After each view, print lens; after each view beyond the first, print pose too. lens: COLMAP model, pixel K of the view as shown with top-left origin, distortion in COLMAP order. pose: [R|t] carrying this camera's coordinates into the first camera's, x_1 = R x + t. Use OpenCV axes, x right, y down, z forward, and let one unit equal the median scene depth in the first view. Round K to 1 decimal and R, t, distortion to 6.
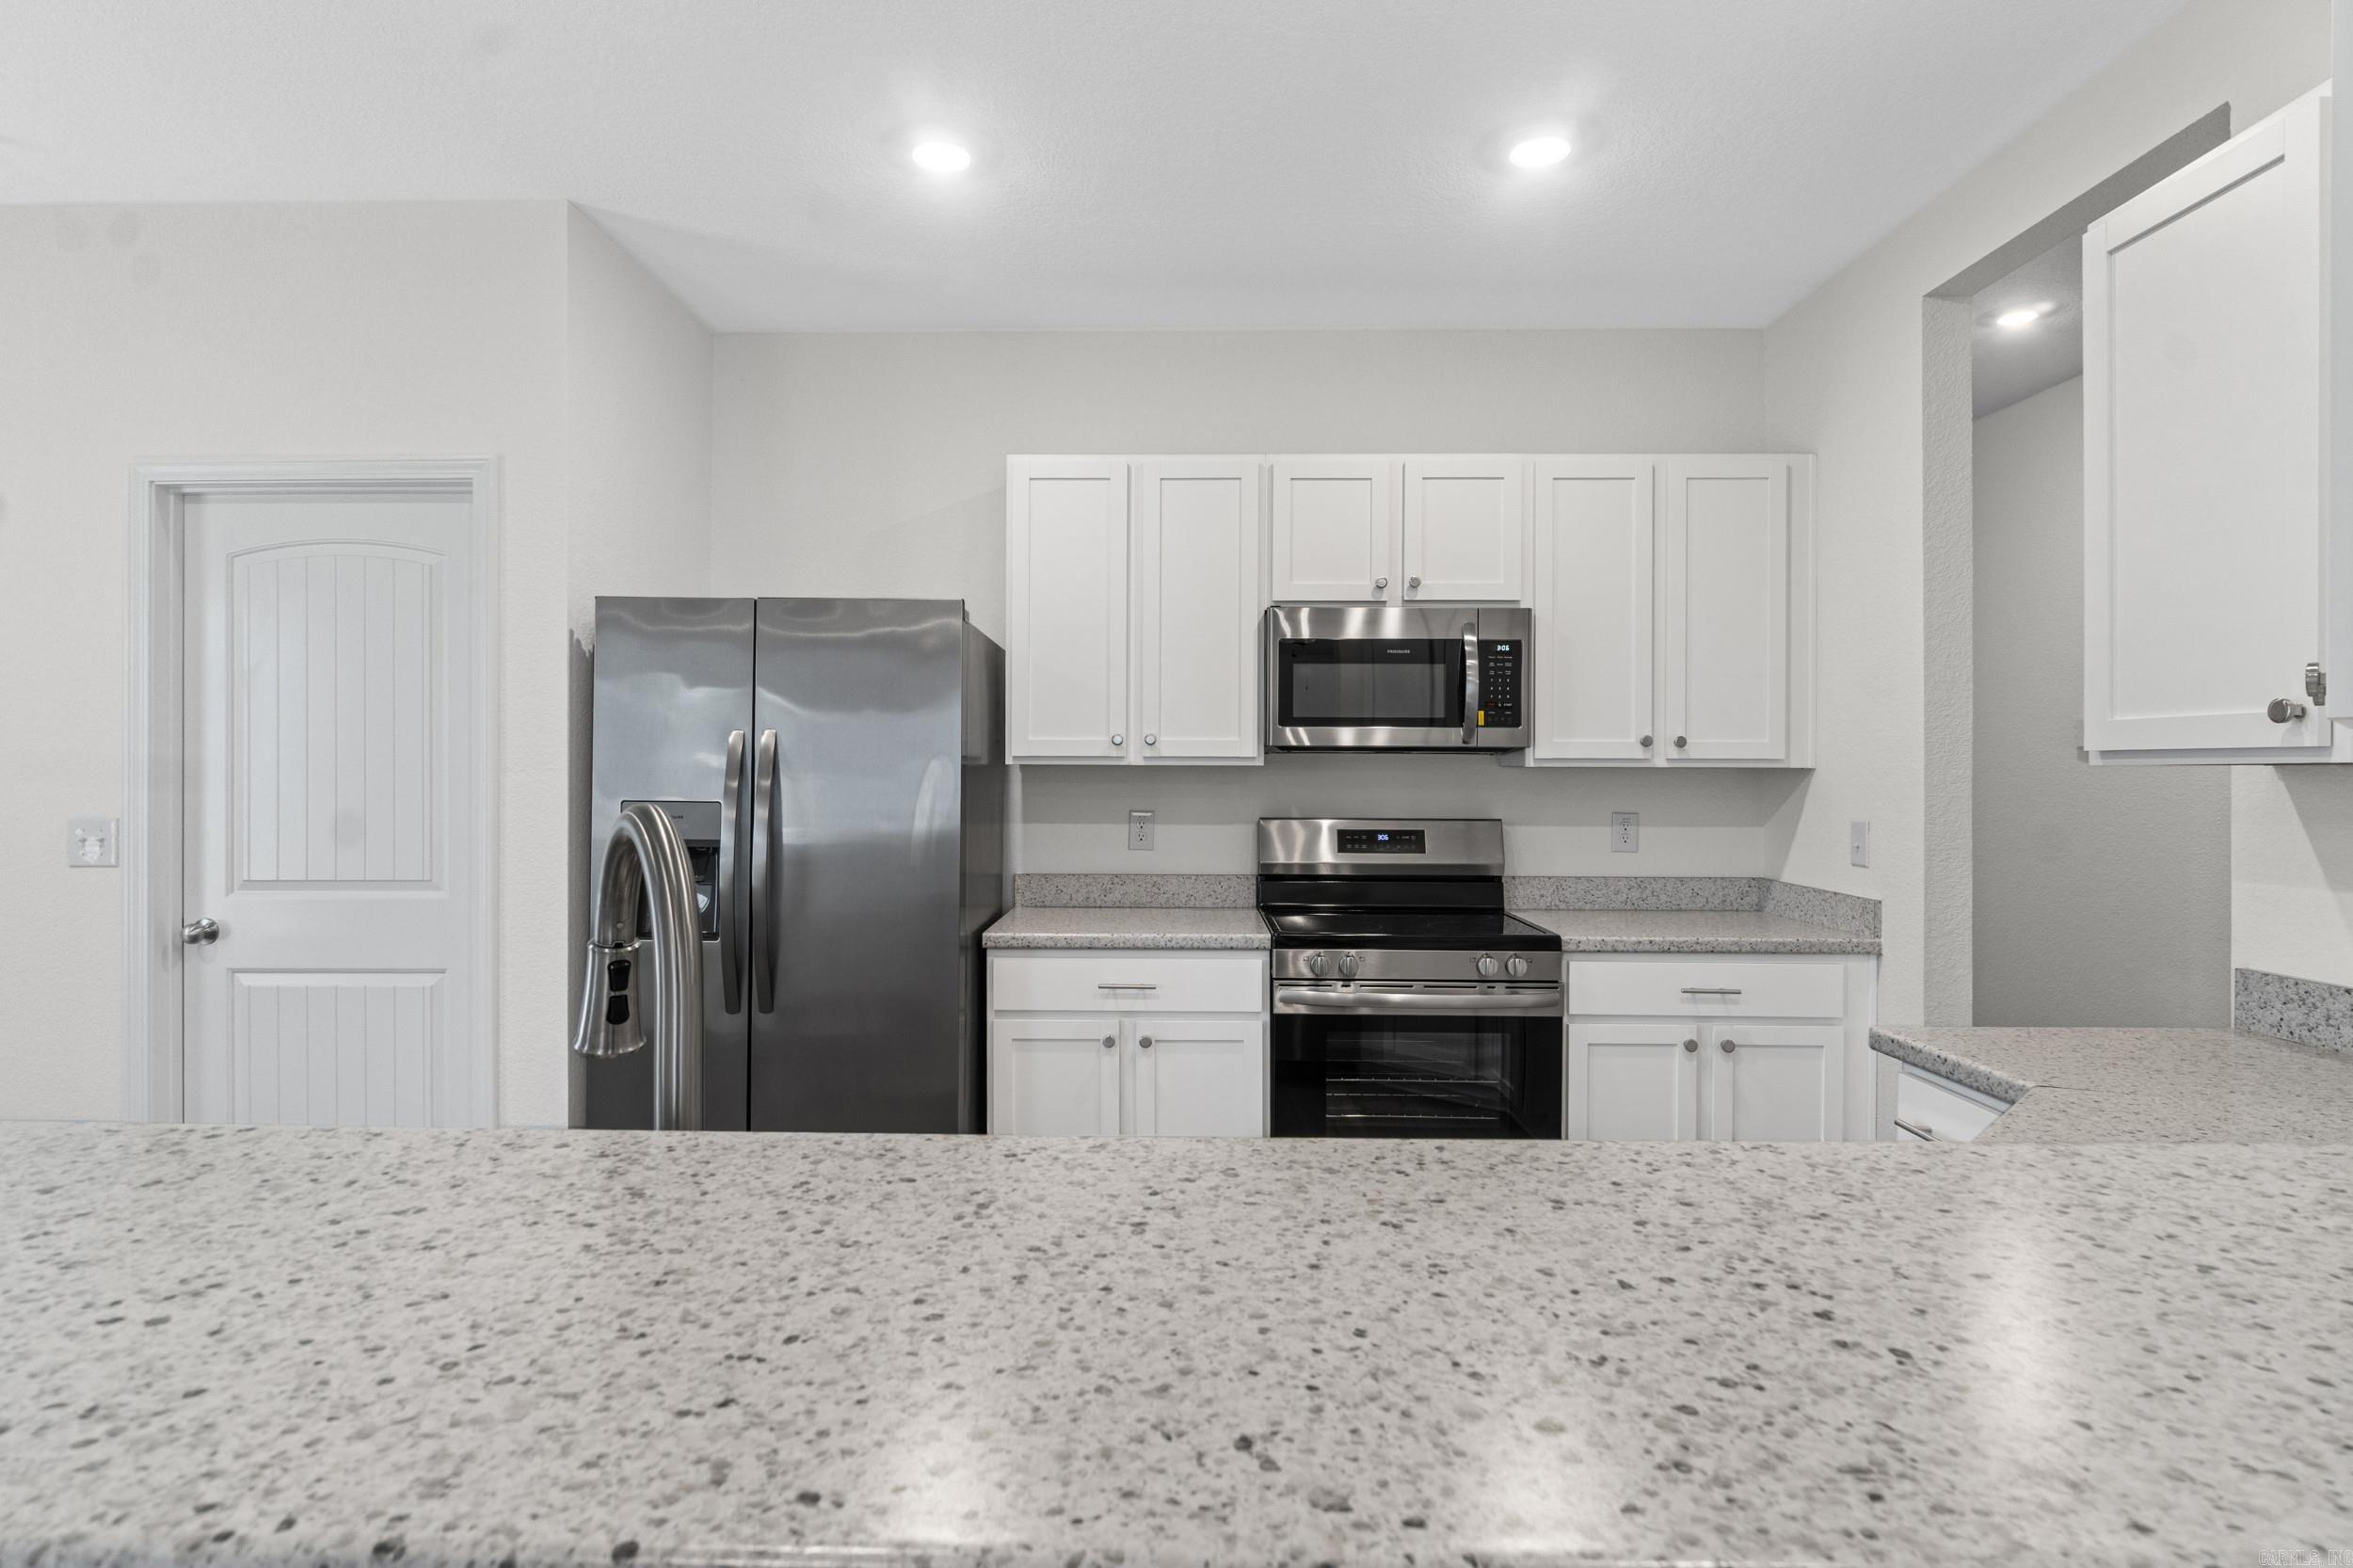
lens RADIAL K [[1206.8, 0, 1154.1], [0, 1206.8, 768.7], [0, 0, 1]] dist [-0.002699, 0.000756]
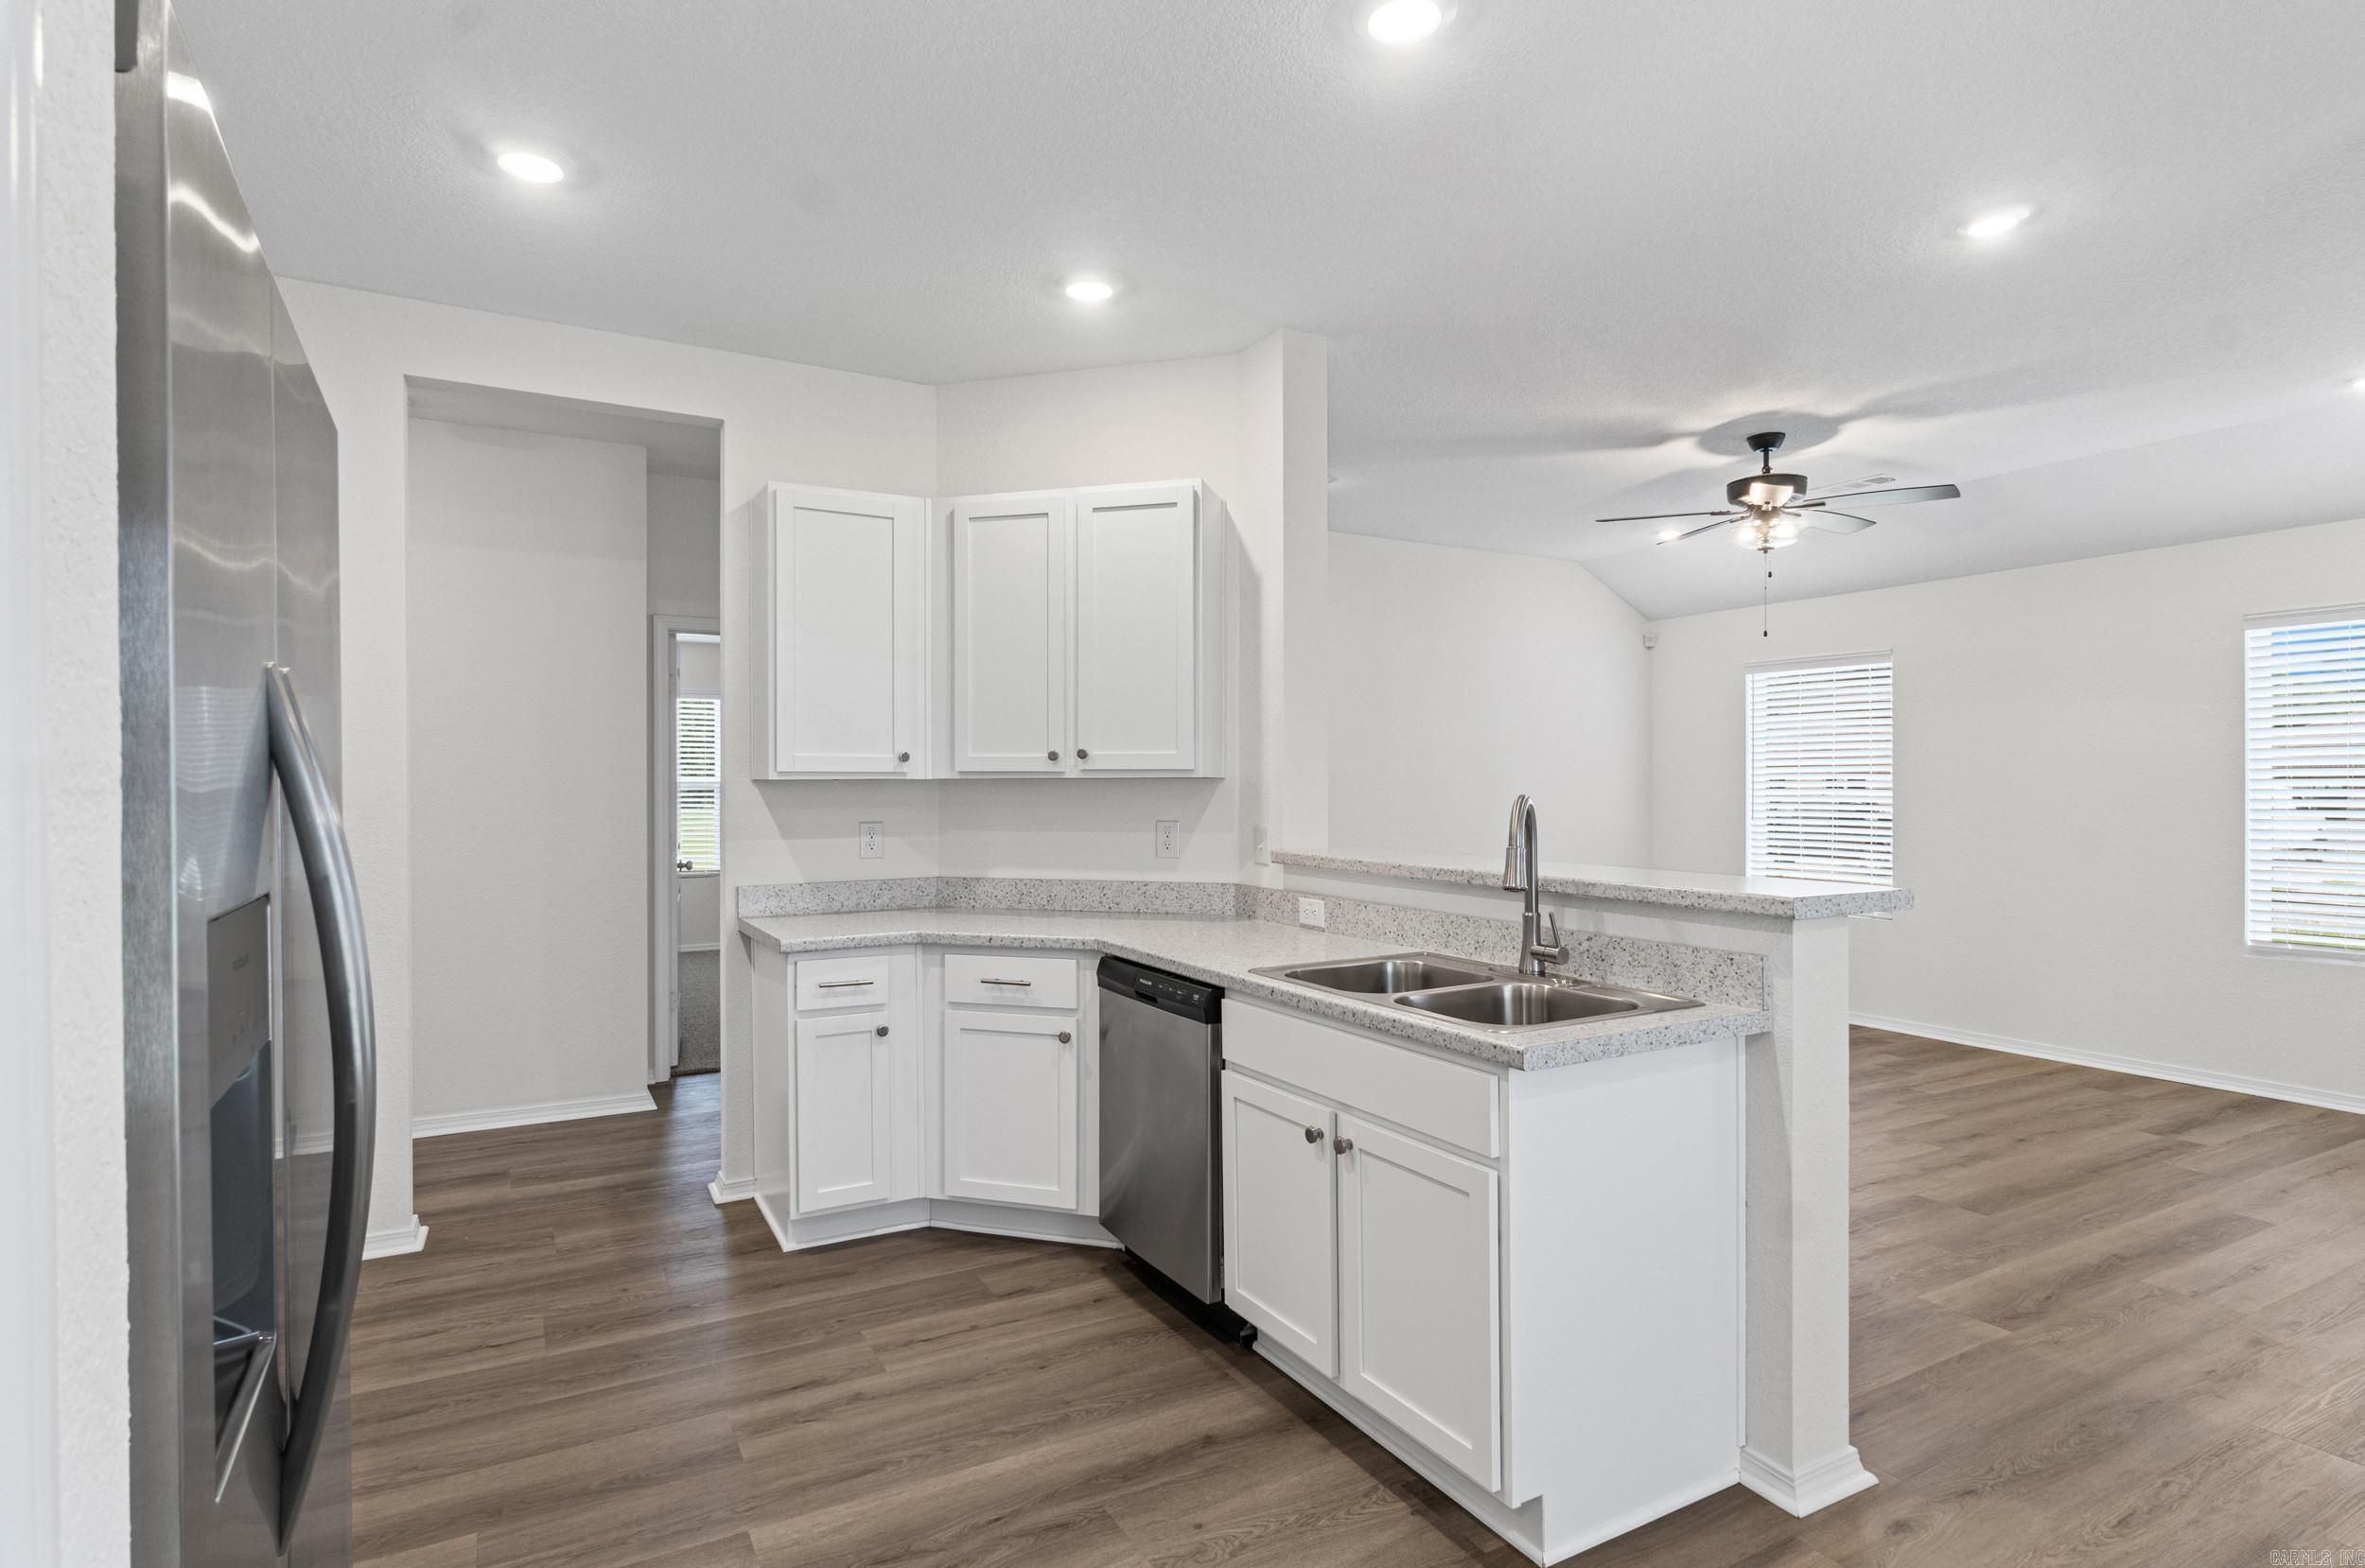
lens RADIAL K [[1194.7, 0, 1165.9], [0, 1194.7, 783.8], [0, 0, 1]] dist [0.004045, 0.000591]
pose [[-0.505235, -0.003378, 0.862975, -0.661060], [-0.001848, 0.999994, 0.002832, -0.001355], [-0.862980, -0.000164, -0.505238, 0.854916]]
